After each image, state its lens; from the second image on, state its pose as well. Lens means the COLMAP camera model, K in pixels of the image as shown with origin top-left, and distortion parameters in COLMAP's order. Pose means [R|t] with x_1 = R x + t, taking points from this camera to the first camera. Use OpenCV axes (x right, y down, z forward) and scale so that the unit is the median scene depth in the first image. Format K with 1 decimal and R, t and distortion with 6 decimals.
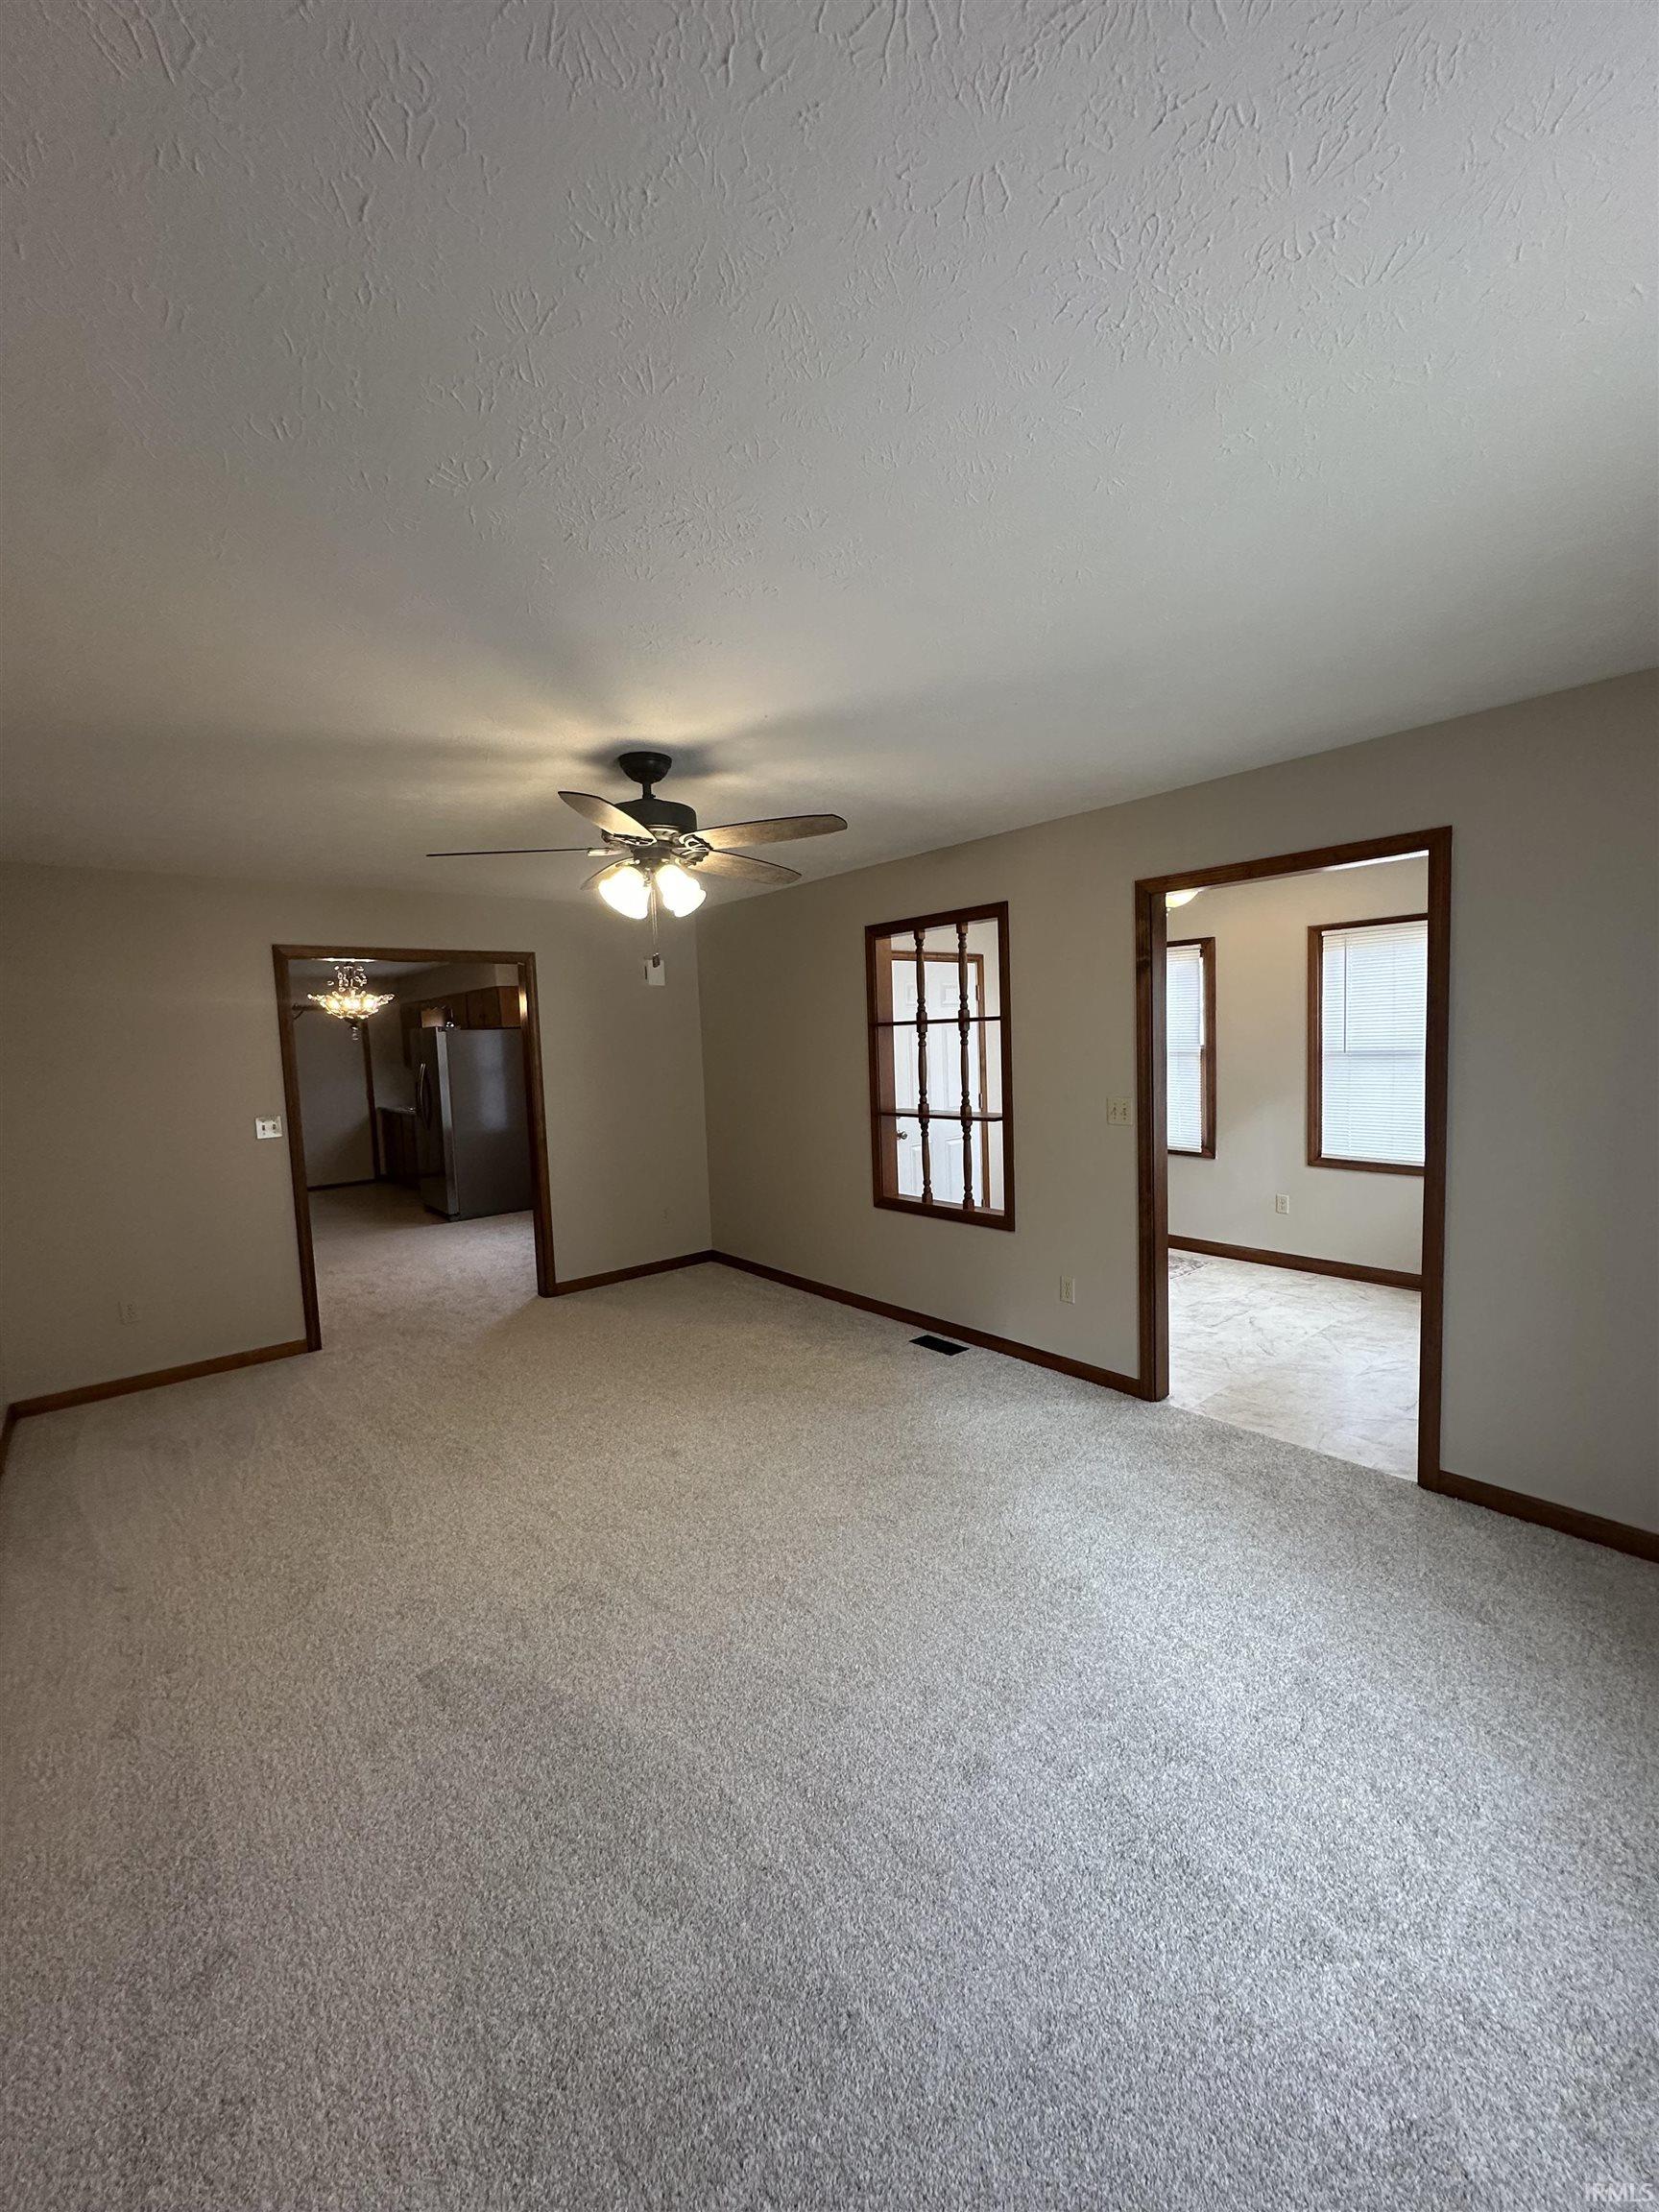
lens RADIAL K [[875.9, 0, 829.5], [0, 875.9, 1106.0], [0, 0, 1]] dist [-0.000835, 0.000004]
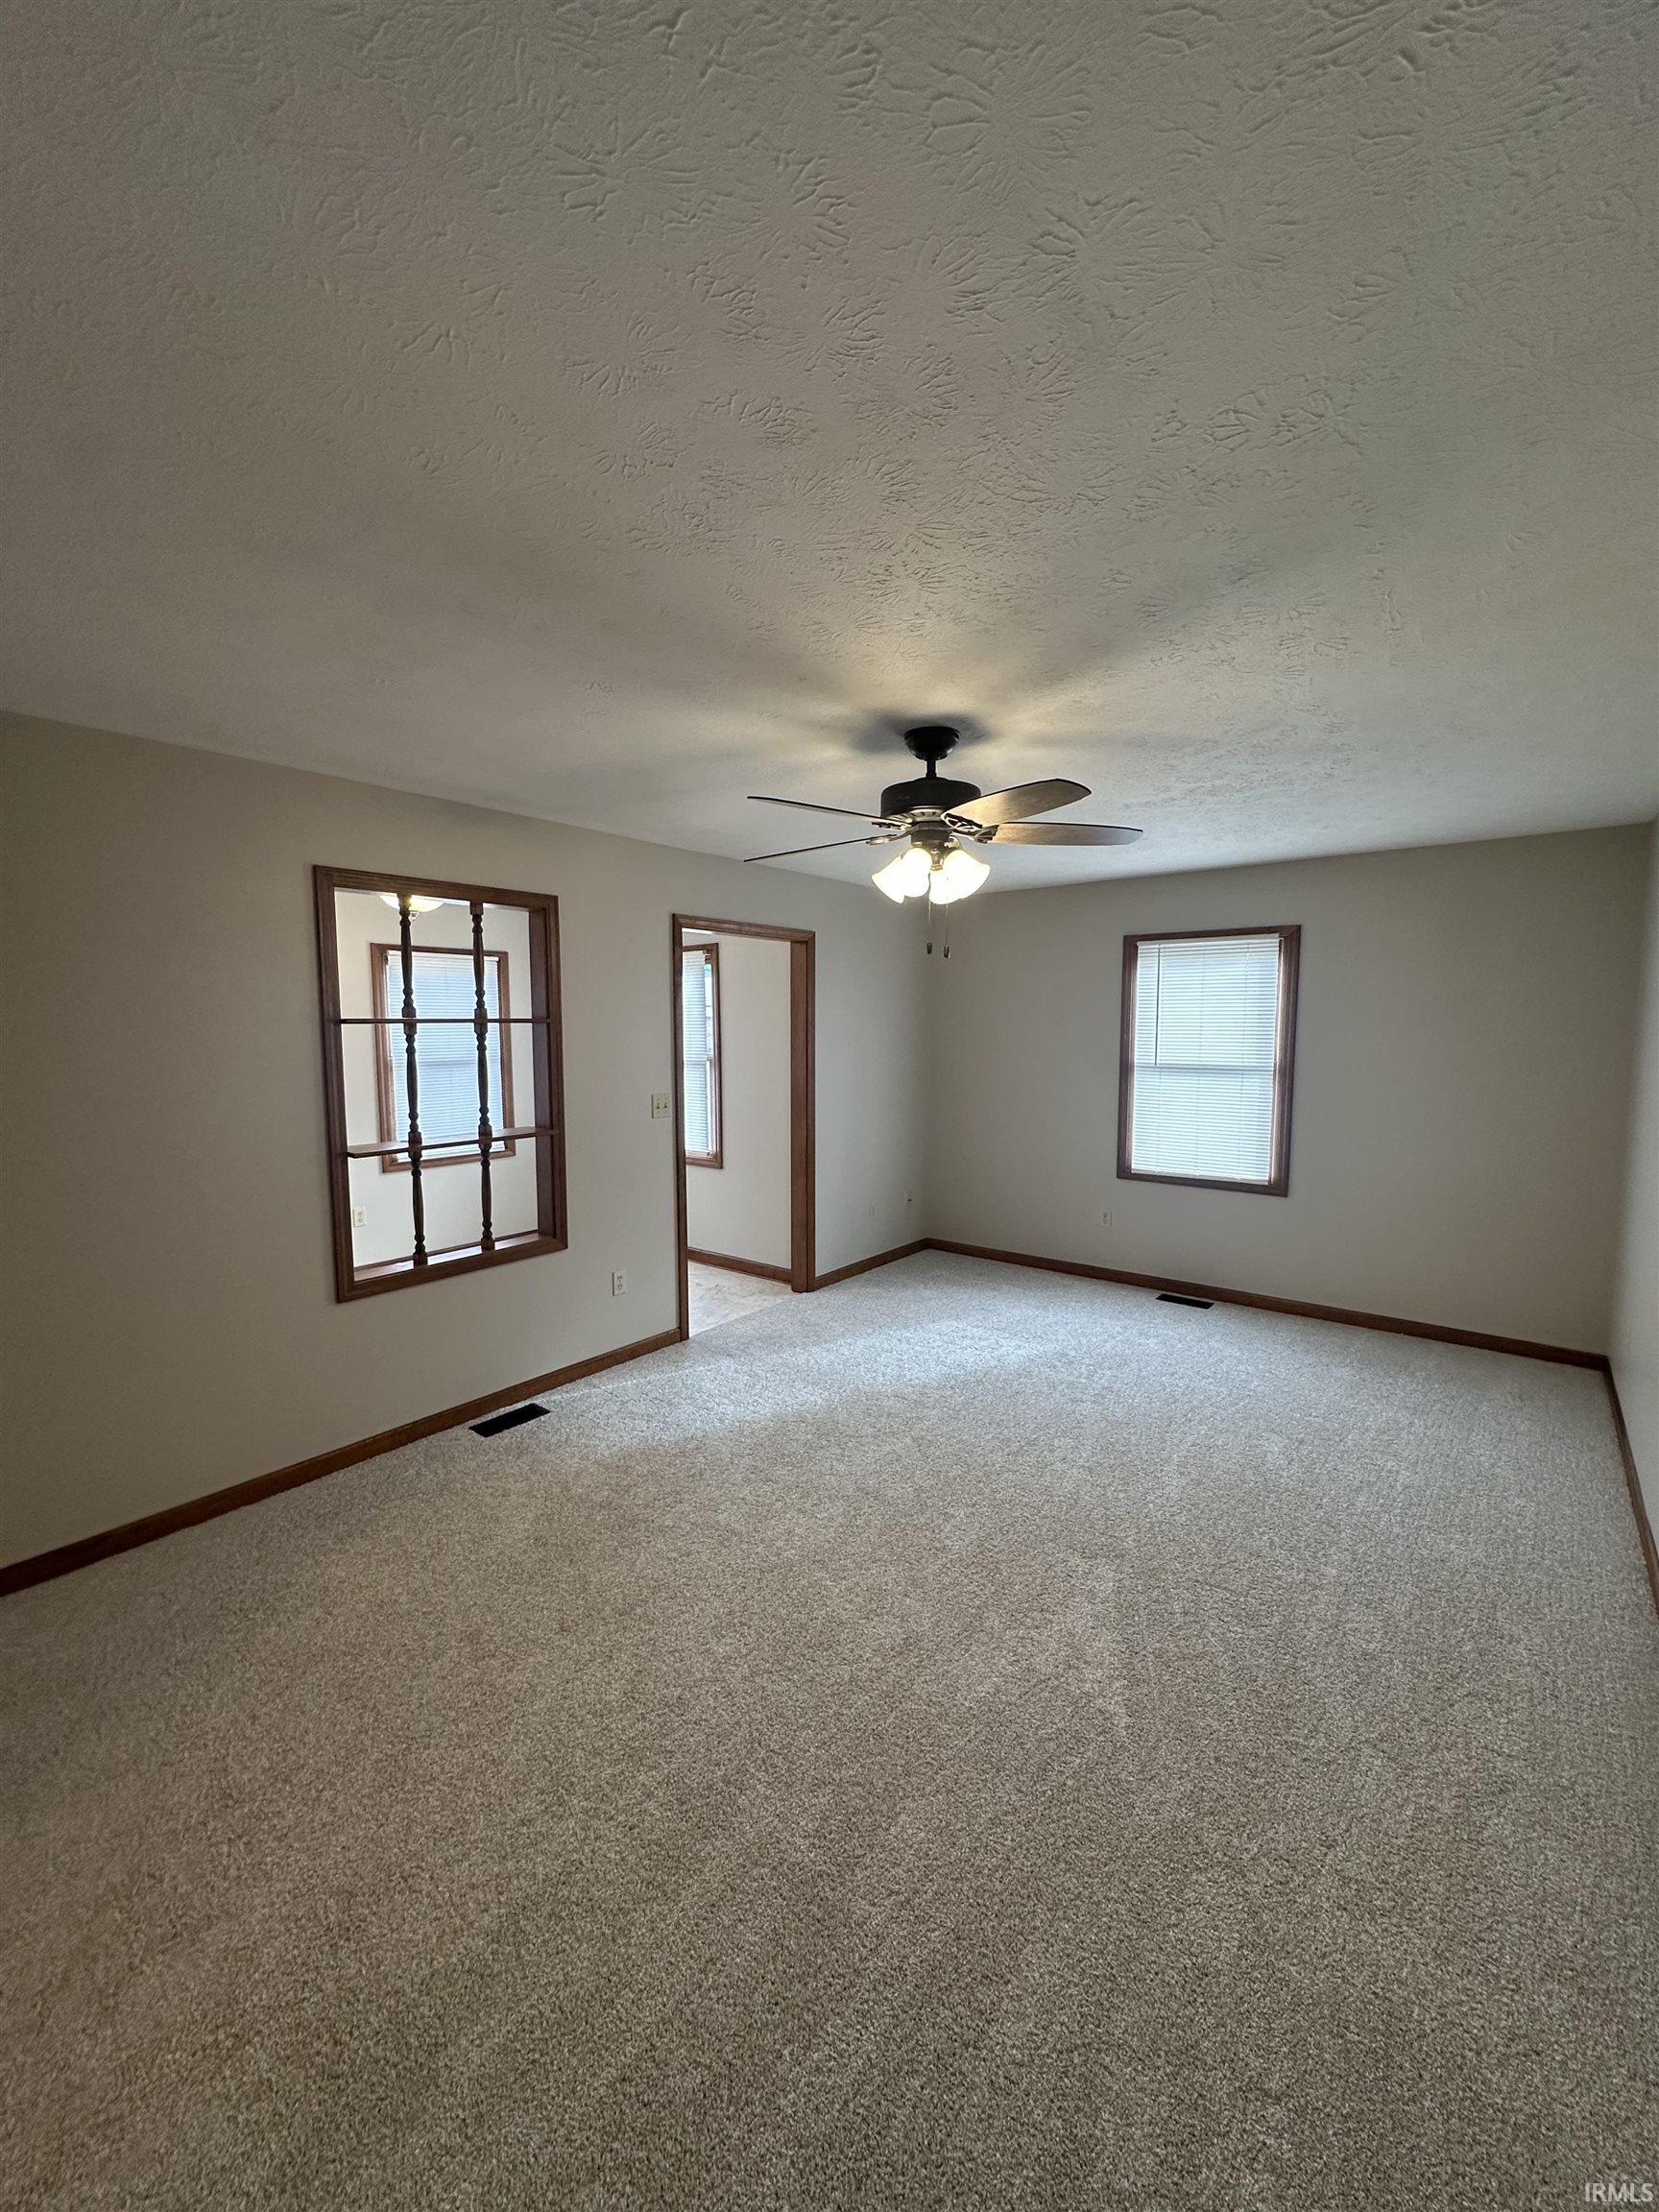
lens RADIAL K [[875.9, 0, 829.5], [0, 875.9, 1106.0], [0, 0, 1]] dist [-0.000835, 0.000004]
pose [[-0.222054, -0.044891, 0.974000, -0.728579], [0.086913, 0.994052, 0.065629, -0.043995], [-0.971153, 0.099226, -0.216831, 0.873746]]
